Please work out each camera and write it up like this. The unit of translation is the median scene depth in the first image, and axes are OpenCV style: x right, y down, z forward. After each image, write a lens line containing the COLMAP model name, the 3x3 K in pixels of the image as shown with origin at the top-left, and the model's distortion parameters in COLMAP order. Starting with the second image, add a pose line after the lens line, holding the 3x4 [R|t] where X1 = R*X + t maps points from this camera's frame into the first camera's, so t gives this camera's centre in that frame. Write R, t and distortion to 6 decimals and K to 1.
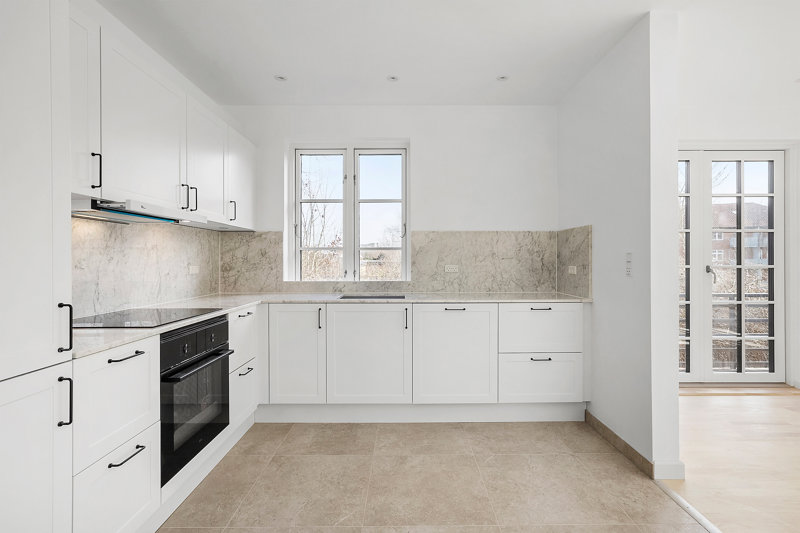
lens RADIAL K [[375.7, 0, 399.1], [0, 375.7, 260.3], [0, 0, 1]] dist [-0.010710, 0.000387]
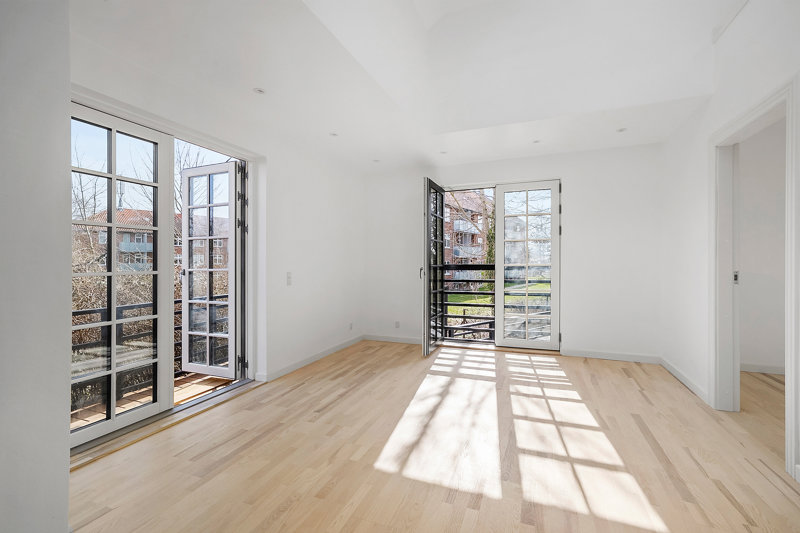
lens RADIAL K [[341.1, 0, 402.6], [0, 341.1, 260.0], [0, 0, 1]] dist [-0.001989, -0.000003]
pose [[0.372093, 0.007241, 0.928167, 0.396980], [0.001554, 0.999963, -0.008424, 0.001914], [-0.928194, 0.004577, 0.372068, 0.299286]]
